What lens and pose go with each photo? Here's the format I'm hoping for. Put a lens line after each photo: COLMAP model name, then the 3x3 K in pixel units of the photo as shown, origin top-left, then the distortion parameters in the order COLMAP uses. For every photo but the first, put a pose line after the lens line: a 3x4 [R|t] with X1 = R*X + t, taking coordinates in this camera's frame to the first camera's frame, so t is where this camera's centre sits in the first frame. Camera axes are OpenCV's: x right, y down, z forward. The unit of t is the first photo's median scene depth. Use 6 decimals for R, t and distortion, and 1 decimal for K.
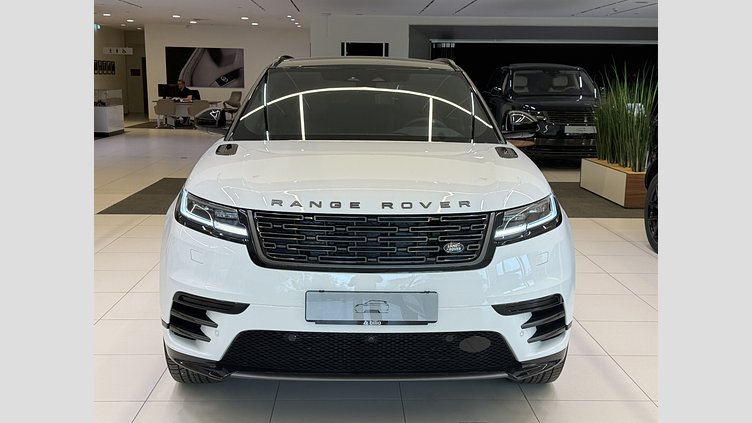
lens RADIAL K [[766.9, 0, 376.0], [0, 766.9, 211.5], [0, 0, 1]] dist [0.103279, -0.002113]
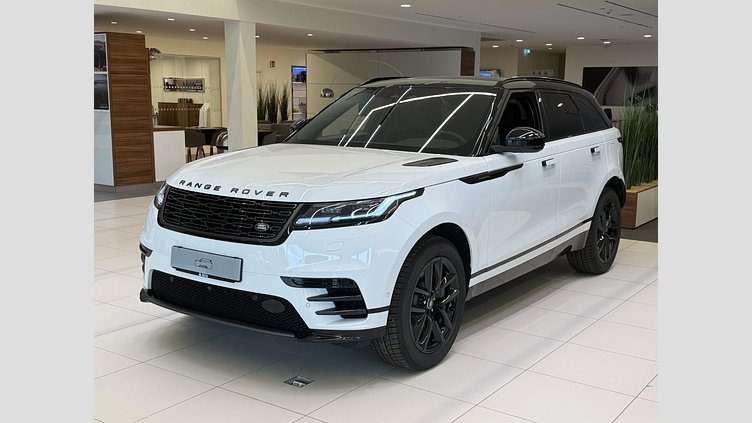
lens RADIAL K [[766.9, 0, 376.0], [0, 766.9, 211.5], [0, 0, 1]] dist [0.103279, -0.002113]
pose [[0.802010, 0.092438, -0.590115, 0.981569], [-0.106954, 0.994210, 0.010379, -0.011447], [0.587658, 0.054791, 0.807252, 0.079154]]
